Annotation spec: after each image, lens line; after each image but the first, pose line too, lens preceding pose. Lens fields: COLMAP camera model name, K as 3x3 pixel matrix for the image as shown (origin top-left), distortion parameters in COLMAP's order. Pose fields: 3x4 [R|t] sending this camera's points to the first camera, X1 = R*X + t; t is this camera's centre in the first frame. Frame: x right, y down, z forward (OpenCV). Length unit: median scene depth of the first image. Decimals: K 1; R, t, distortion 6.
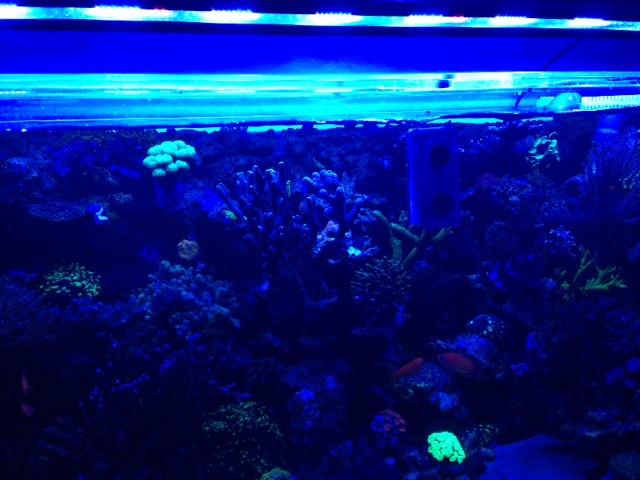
lens RADIAL K [[669.9, 0, 328.4], [0, 669.9, 240.4], [0, 0, 1]] dist [0.118364, -0.001051]
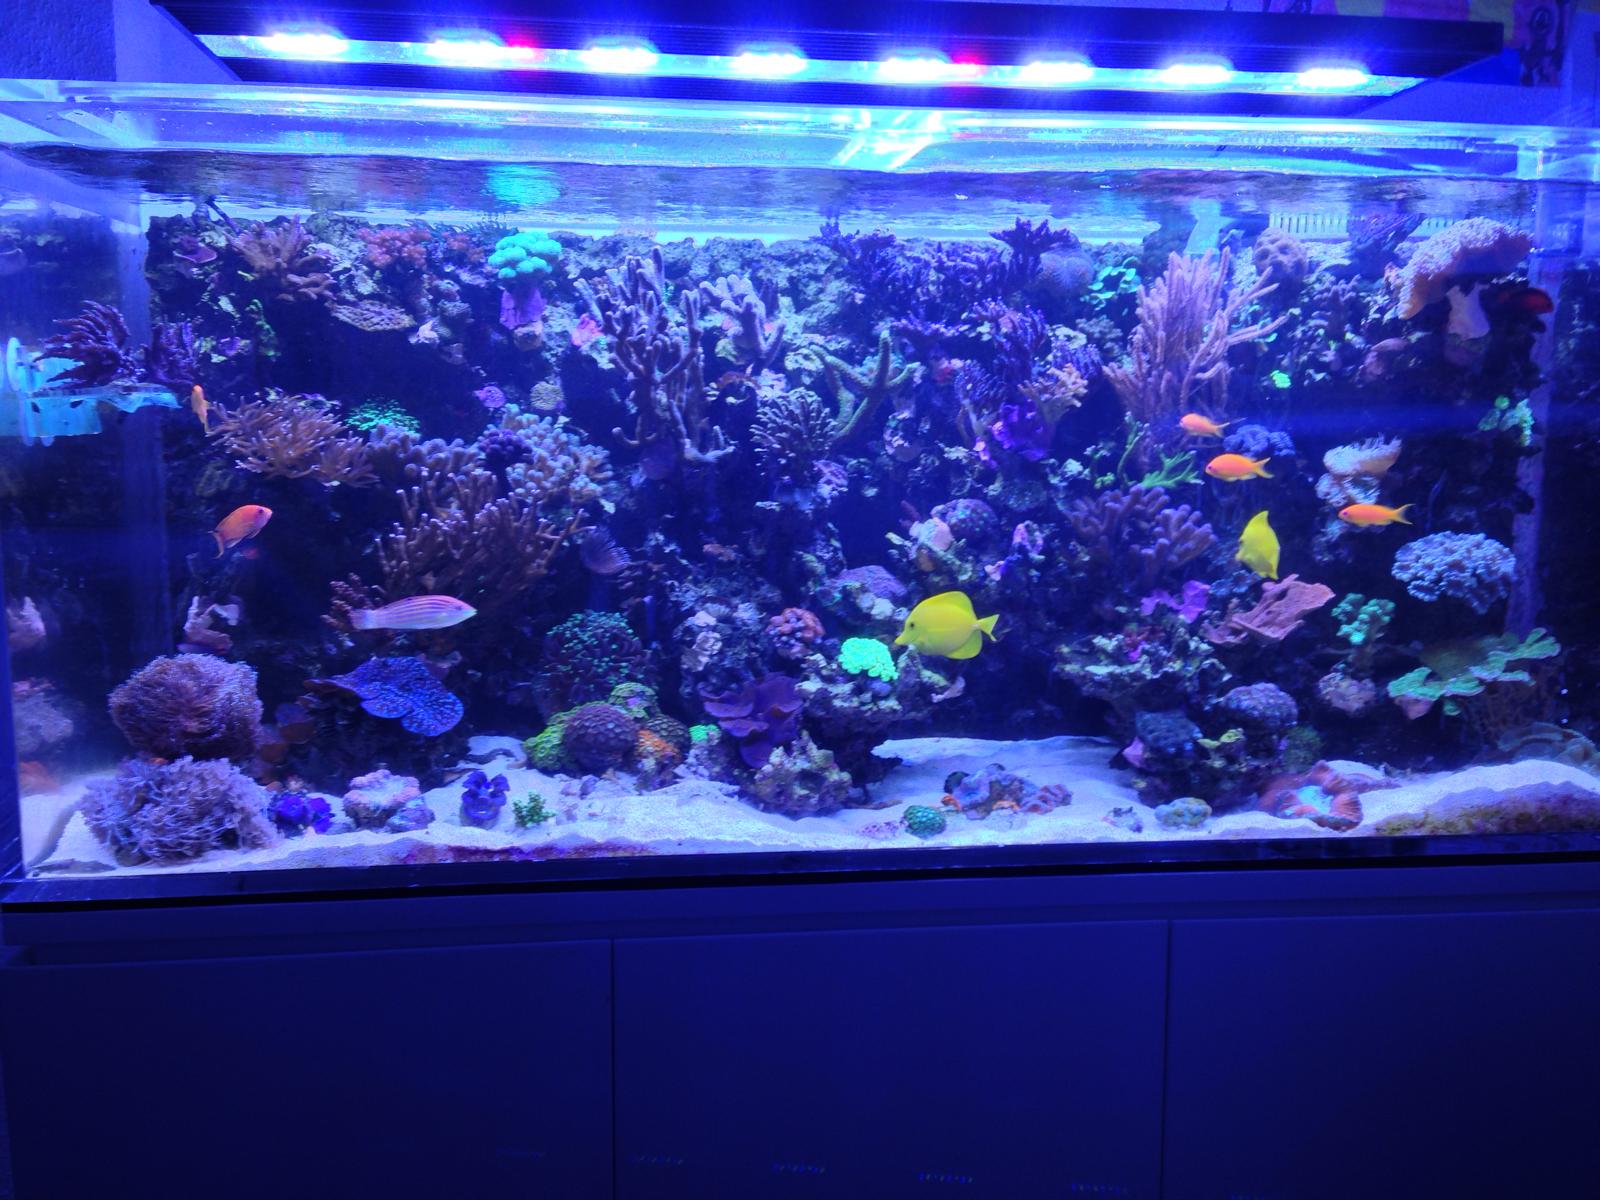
lens RADIAL K [[1674.7, 0, 821.0], [0, 1674.7, 601.1], [0, 0, 1]] dist [0.118364, -0.001051]
pose [[0.986858, 0.049398, -0.153852, 0.345341], [-0.061126, 0.995497, -0.072451, 0.330891], [0.149580, 0.080903, 0.985434, -0.644397]]
